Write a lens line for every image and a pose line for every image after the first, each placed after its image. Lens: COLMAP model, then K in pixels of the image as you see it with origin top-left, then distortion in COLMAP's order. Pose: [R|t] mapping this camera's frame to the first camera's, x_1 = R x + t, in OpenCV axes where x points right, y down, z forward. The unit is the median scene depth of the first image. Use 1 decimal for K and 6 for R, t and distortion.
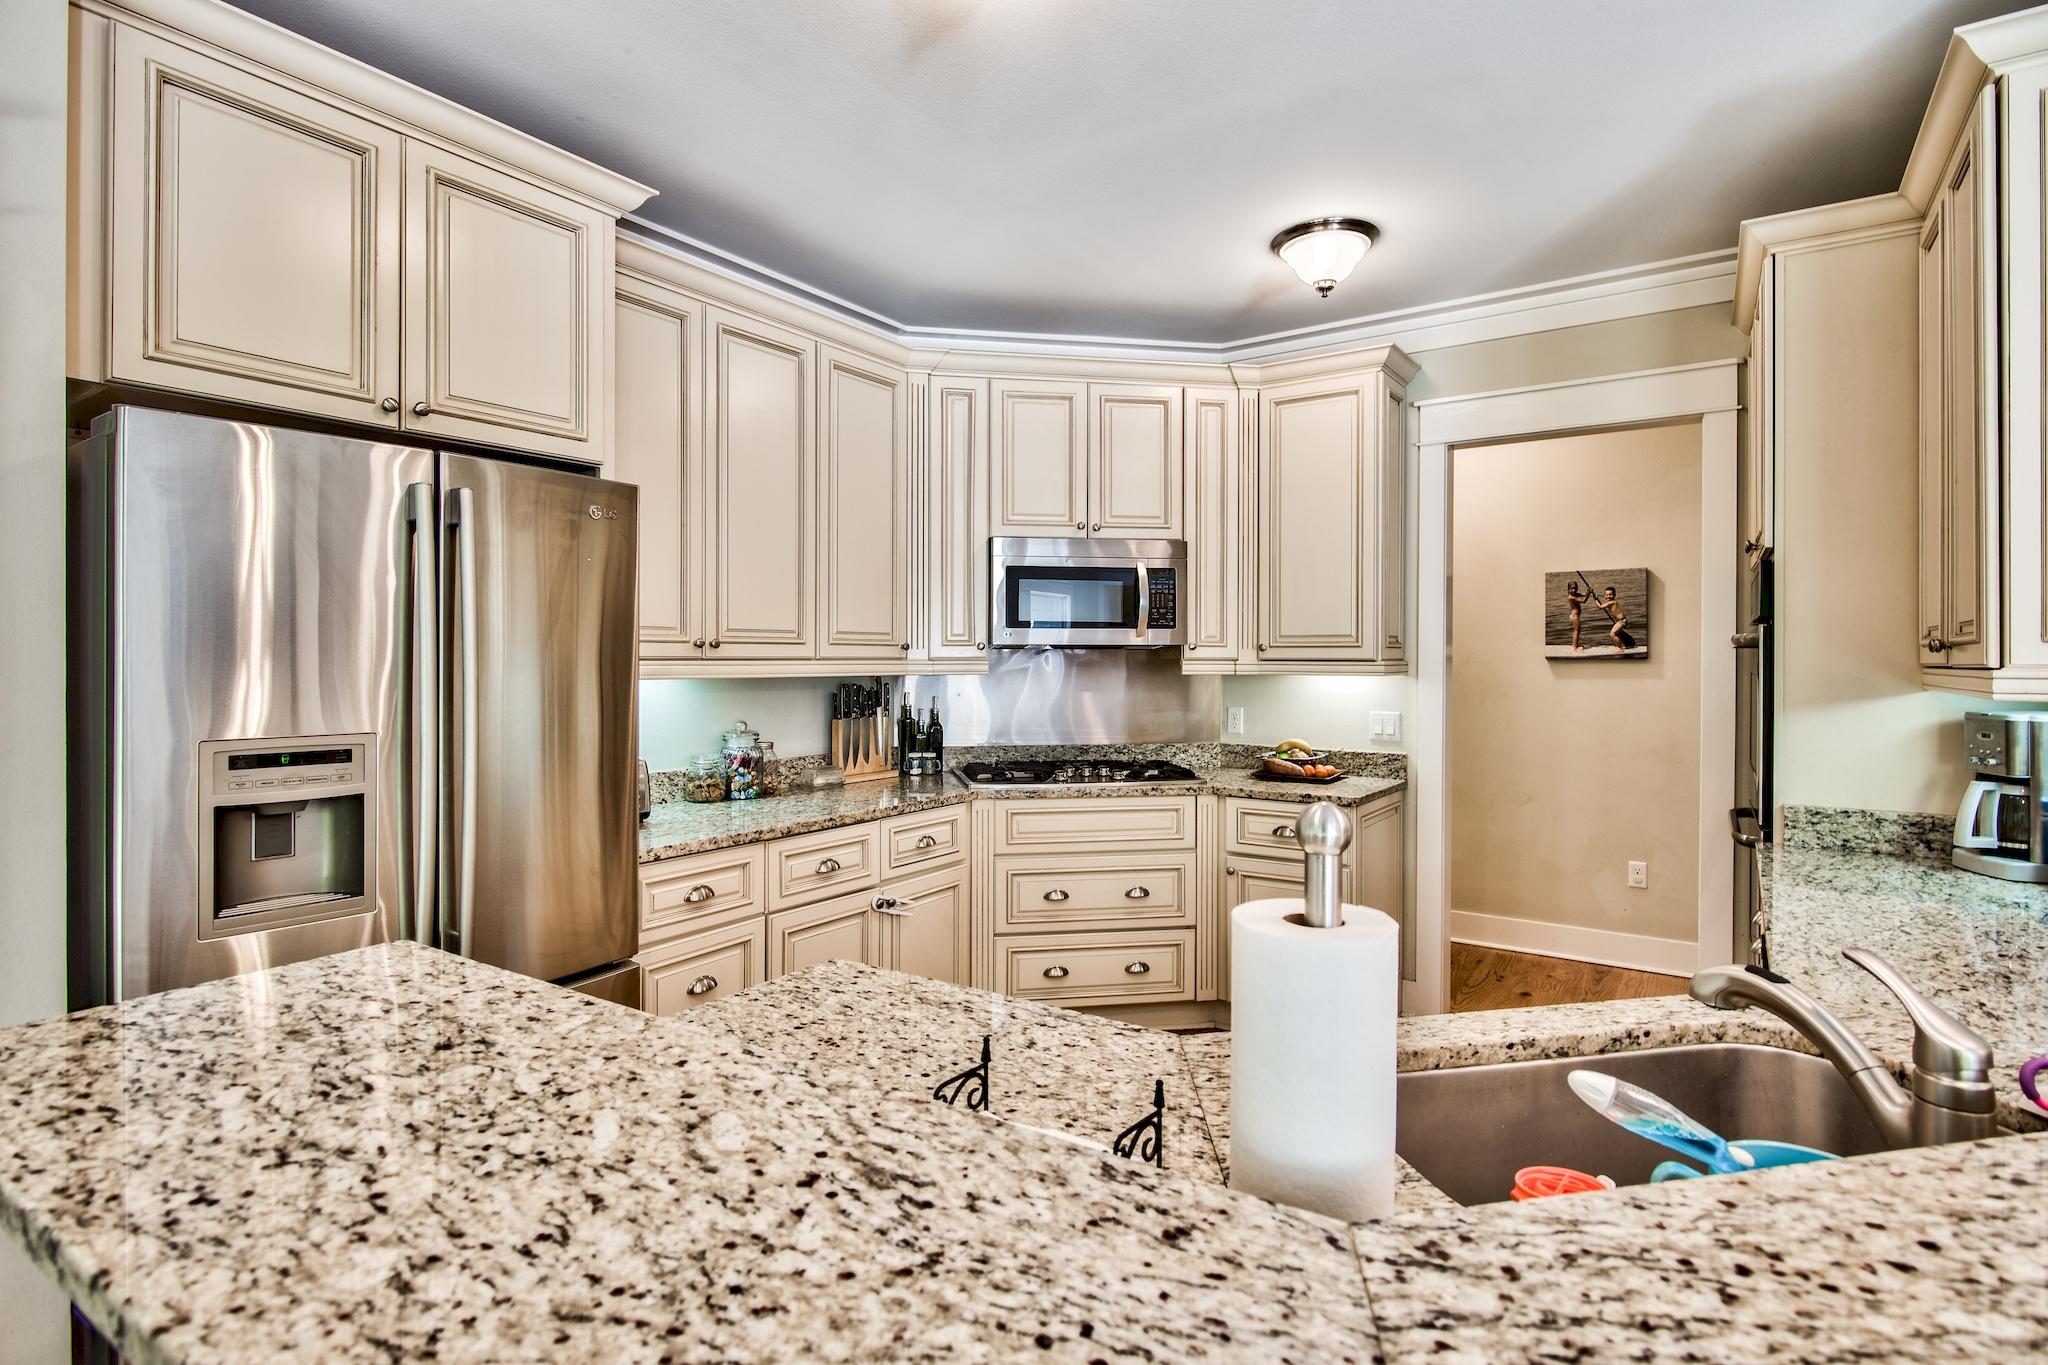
lens RADIAL K [[1023.6, 0, 1019.8], [0, 1023.6, 660.1], [0, 0, 1]] dist [-0.002541, 0.000165]
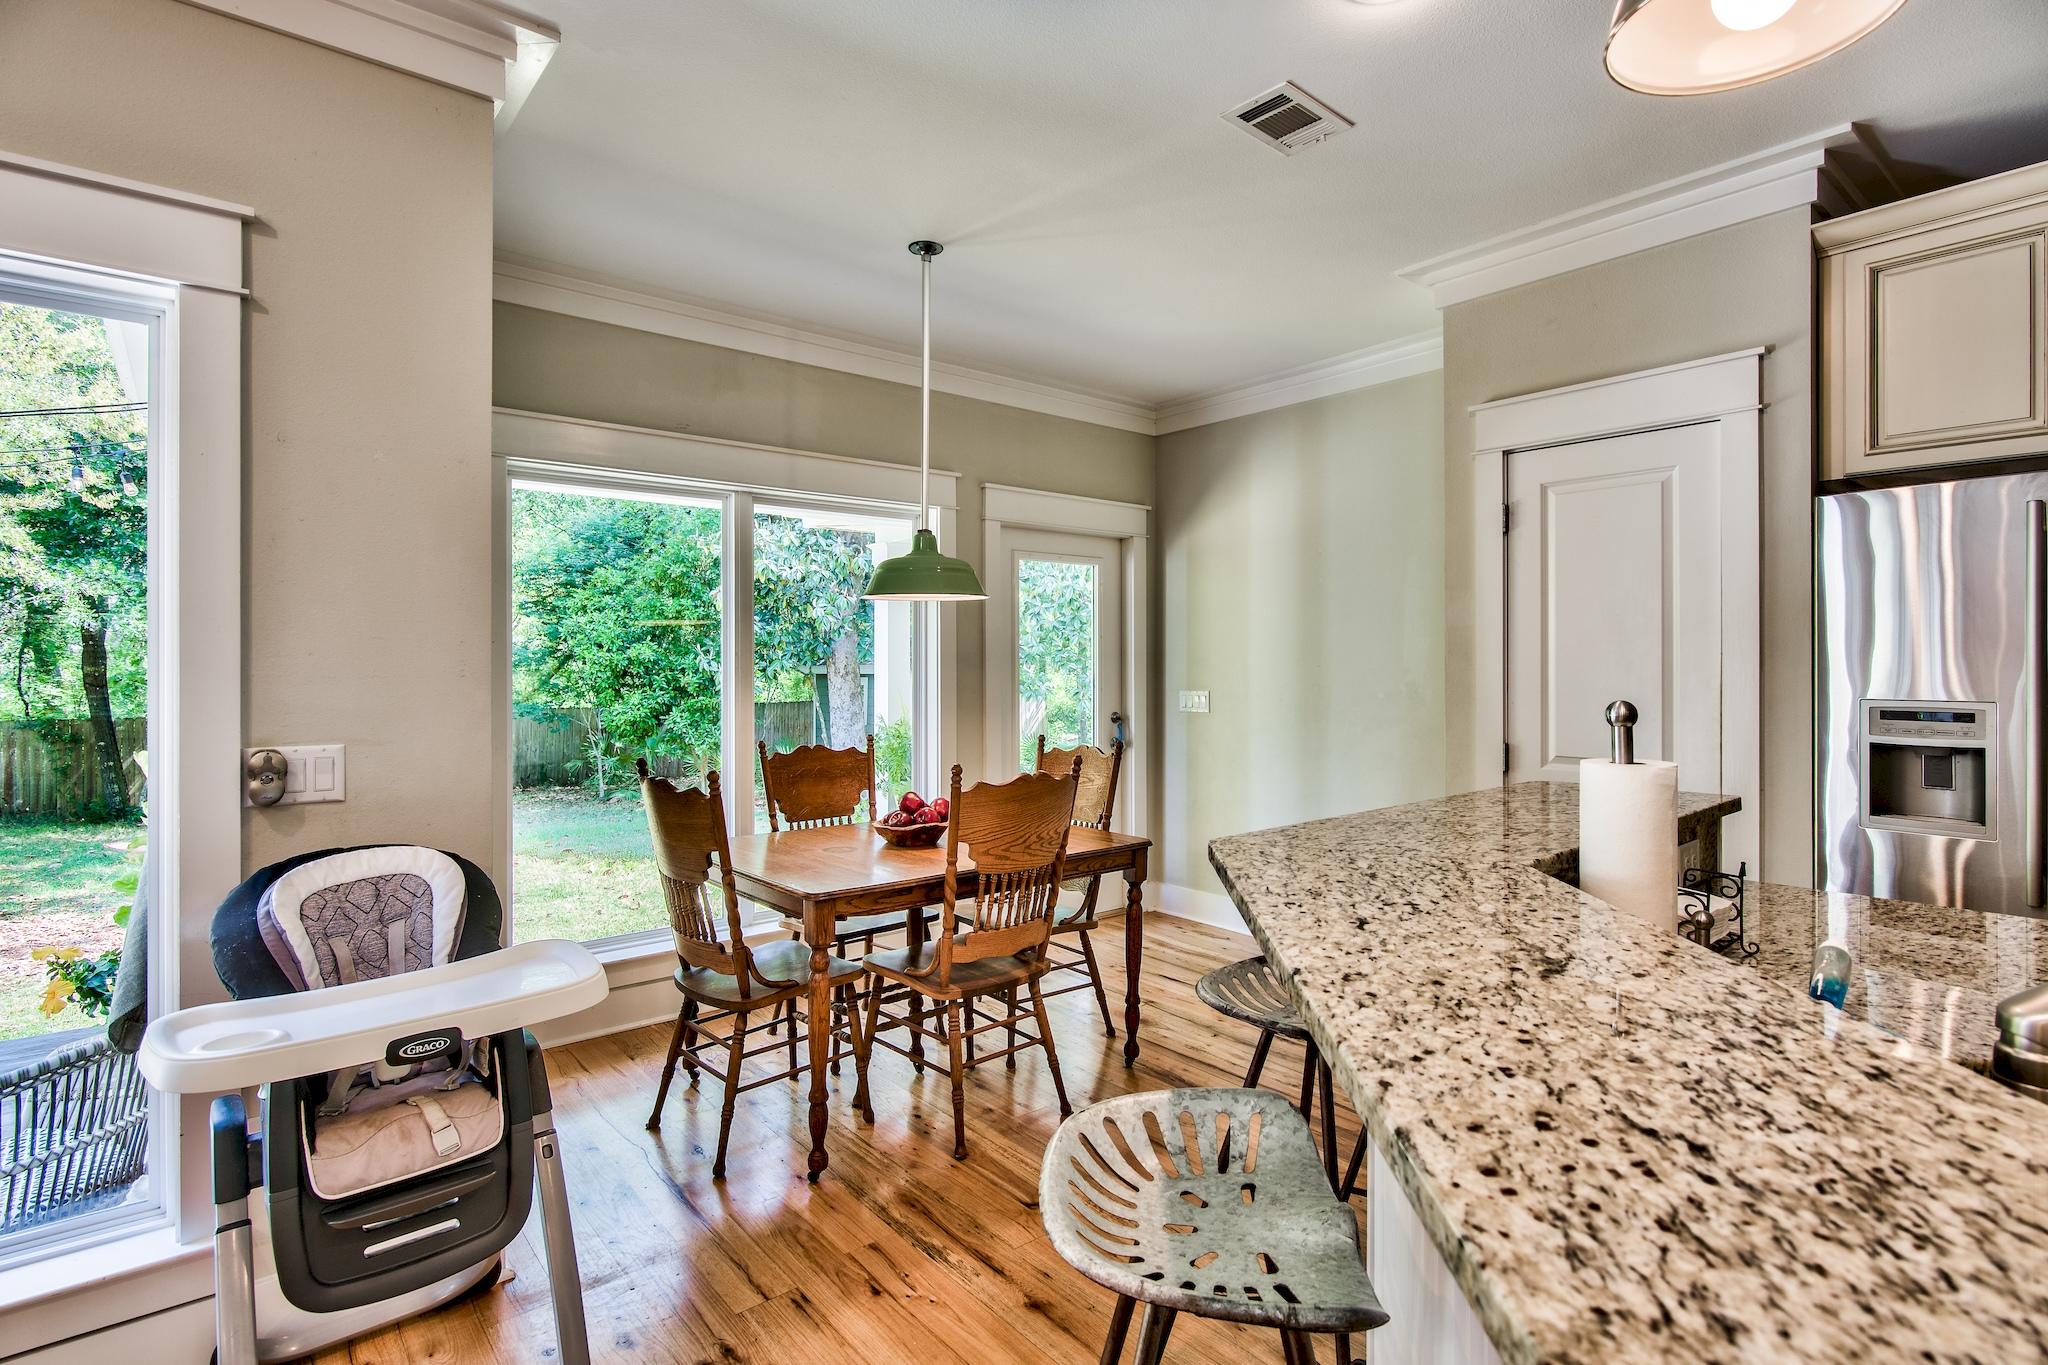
lens RADIAL K [[1023.6, 0, 1019.8], [0, 1023.6, 660.1], [0, 0, 1]] dist [-0.002541, 0.000165]
pose [[-0.275931, -0.008159, -0.961143, 0.441278], [-0.004274, 0.999965, -0.007261, 0.015724], [0.961168, 0.002105, -0.275956, 0.087834]]
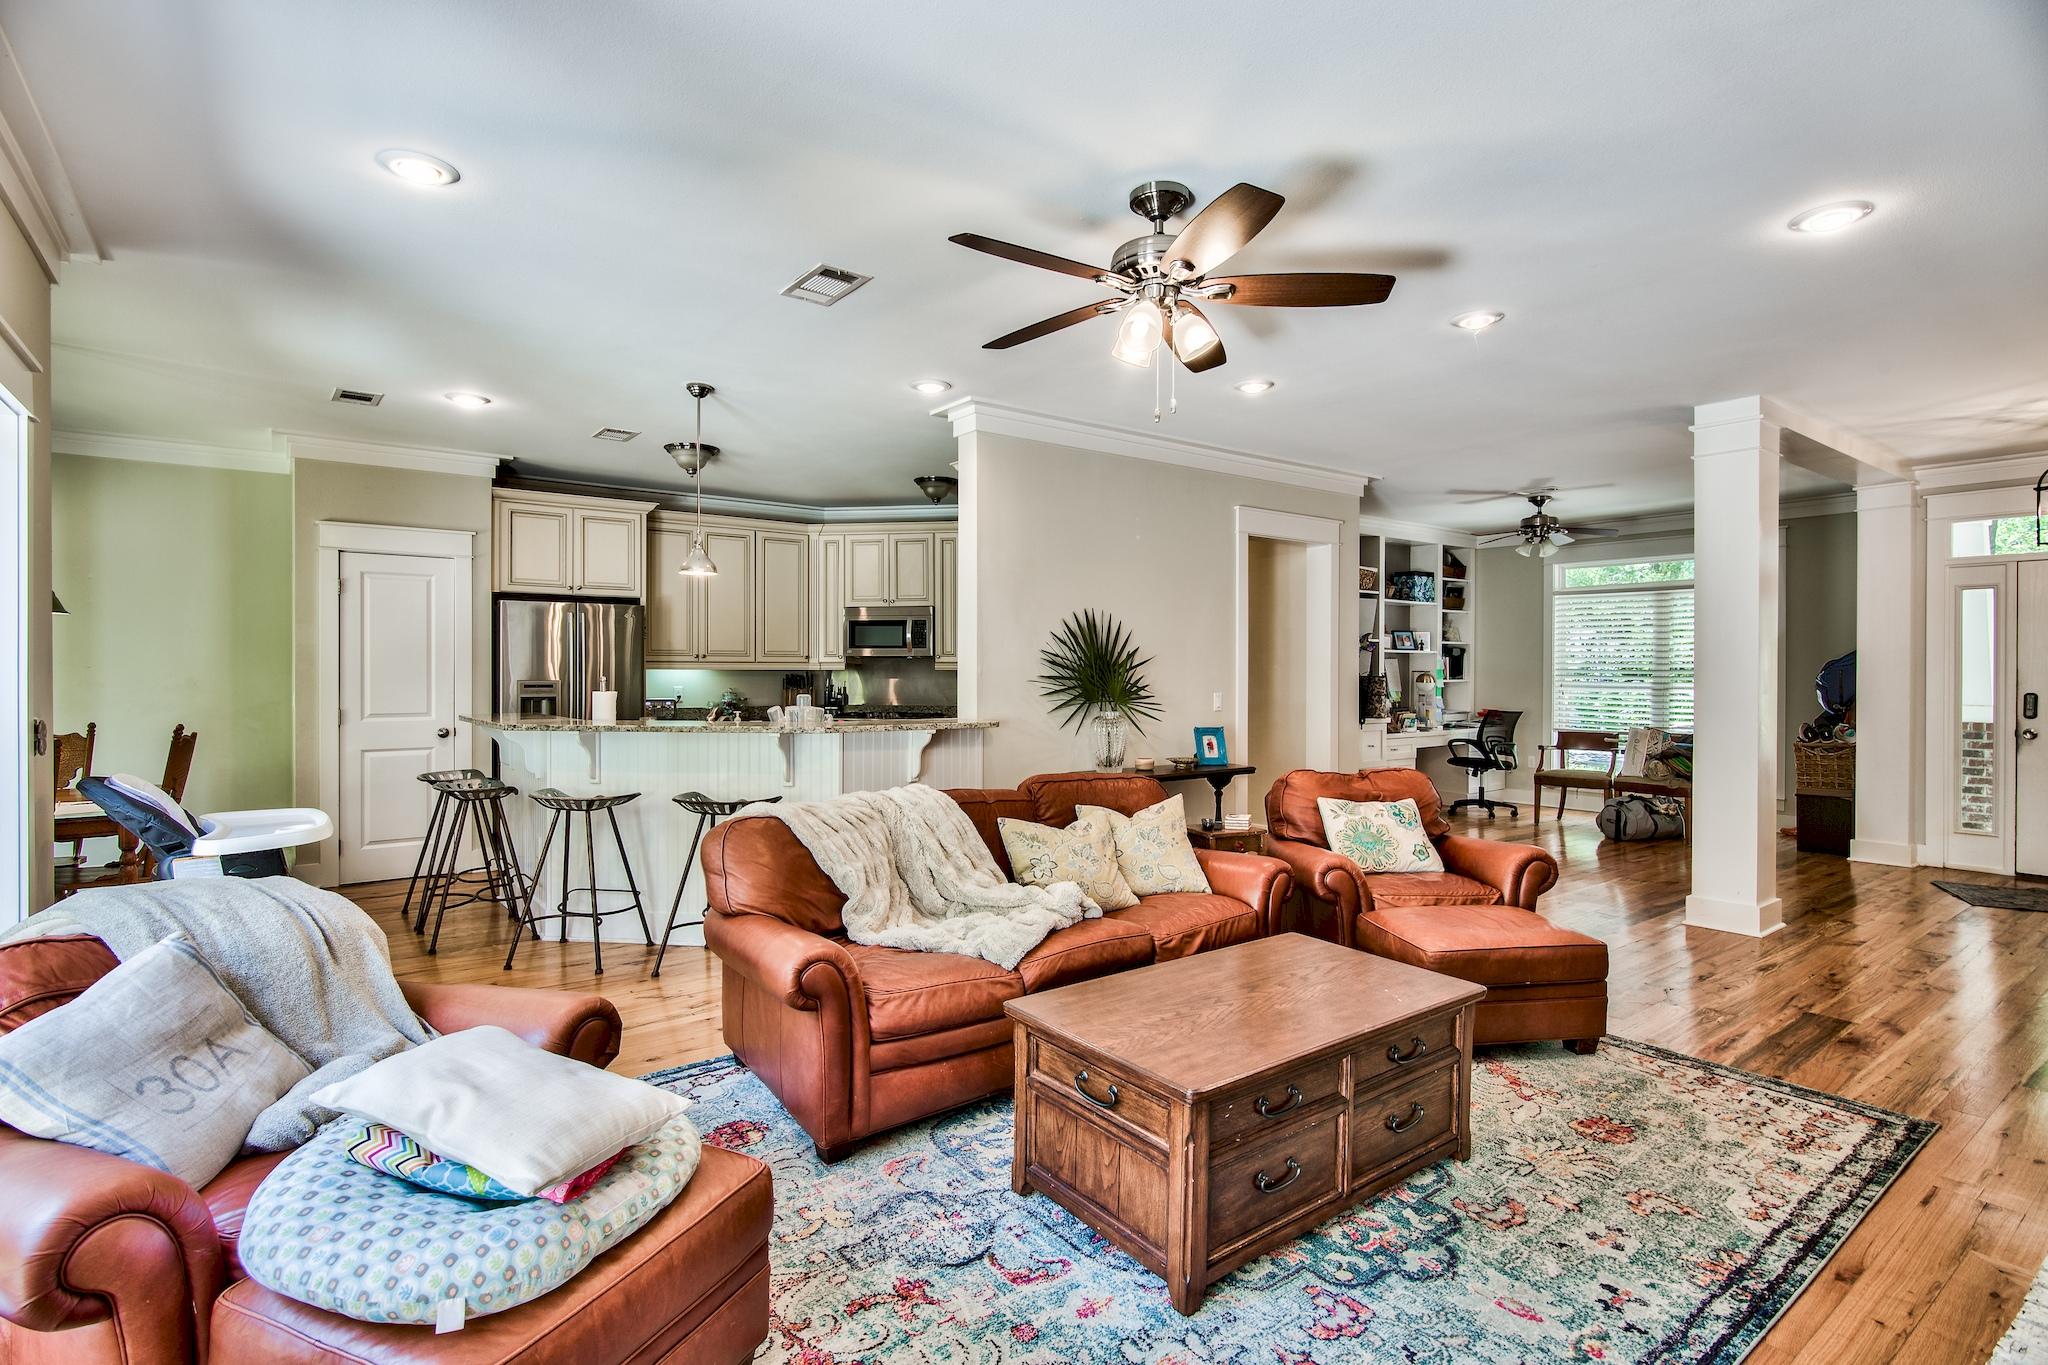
lens RADIAL K [[993.8, 0, 1027.6], [0, 993.8, 671.4], [0, 0, 1]] dist [-0.001565, -0.000861]
pose [[0.948786, -0.000827, -0.315917, 1.004792], [0.000409, 0.999999, -0.001390, 0.021985], [0.315918, 0.001189, 0.948786, -0.893764]]
